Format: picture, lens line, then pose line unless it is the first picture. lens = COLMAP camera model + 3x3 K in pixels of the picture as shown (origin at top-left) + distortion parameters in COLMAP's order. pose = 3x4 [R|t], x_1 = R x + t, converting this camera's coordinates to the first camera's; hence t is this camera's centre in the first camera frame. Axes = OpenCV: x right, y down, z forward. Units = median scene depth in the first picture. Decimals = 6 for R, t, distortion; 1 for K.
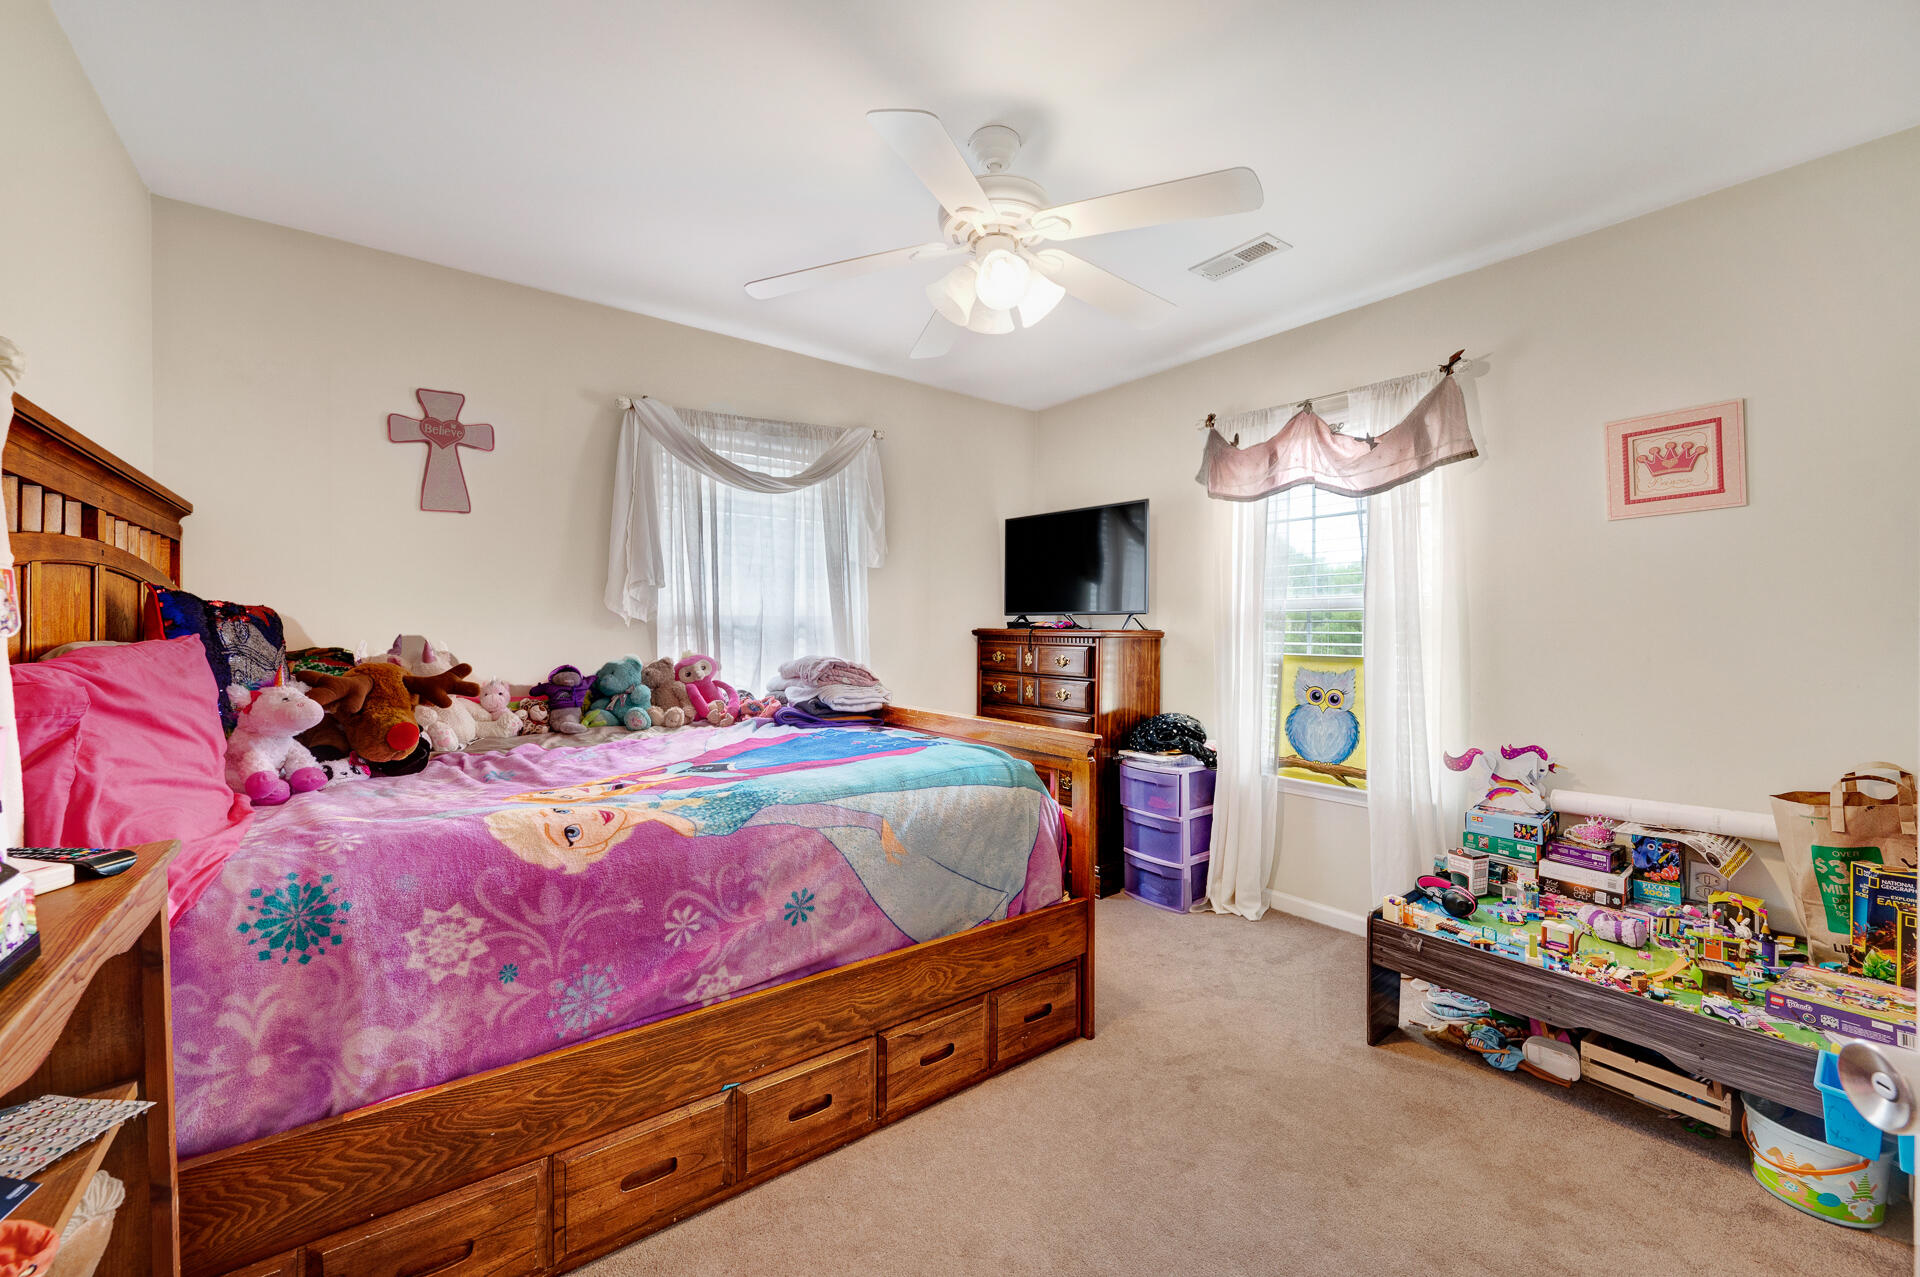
lens RADIAL K [[760.8, 0, 957.2], [0, 760.8, 633.5], [0, 0, 1]] dist [0.000366, 0.001031]
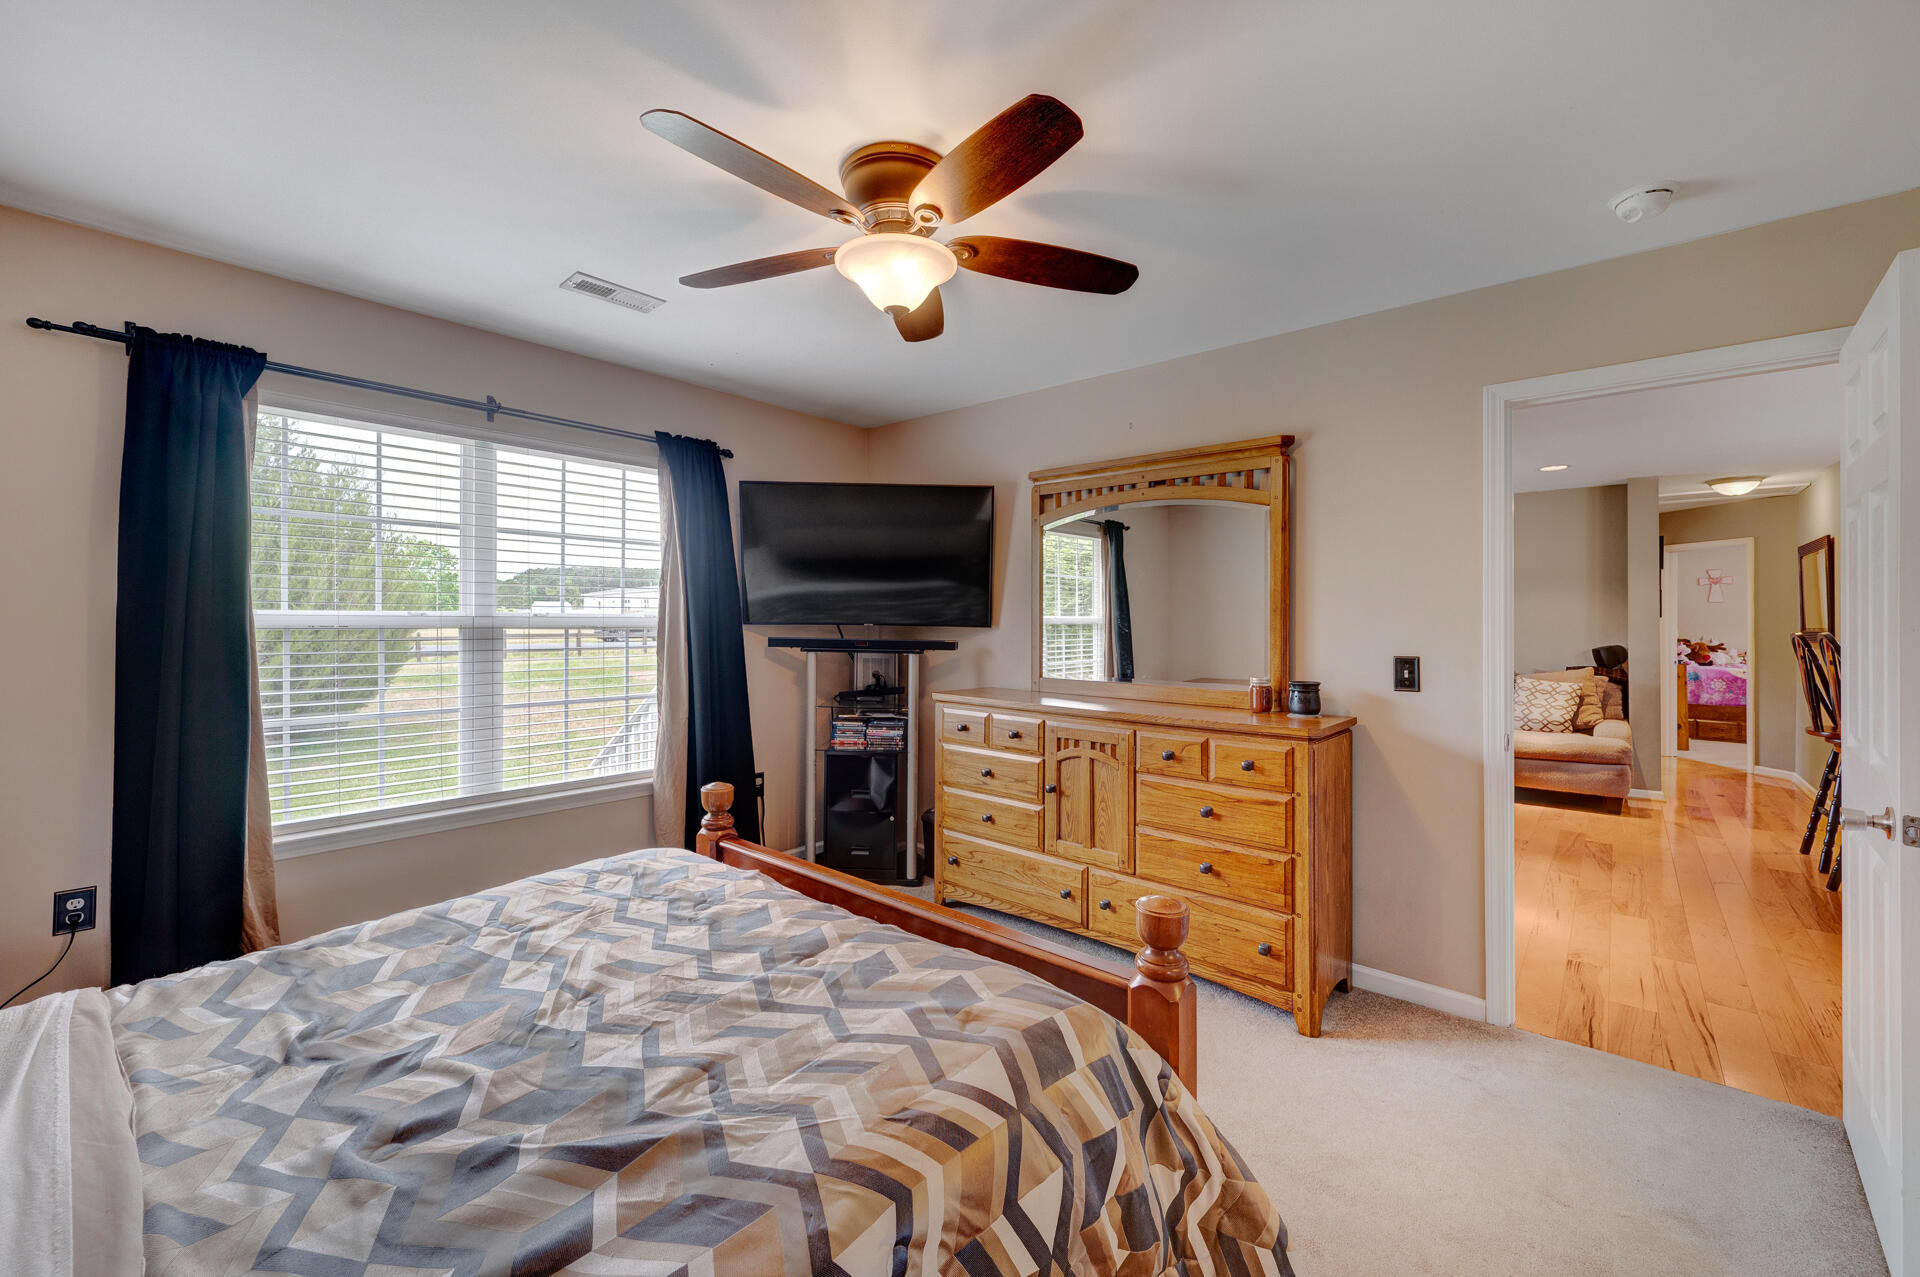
lens RADIAL K [[760.8, 0, 952.3], [0, 760.8, 627.7], [0, 0, 1]] dist [0.000366, 0.001031]
pose [[0.200962, -0.017283, -0.979447, 3.205032], [0.003999, 0.999850, -0.016823, 0.011154], [0.979591, -0.000536, 0.201001, -4.903133]]
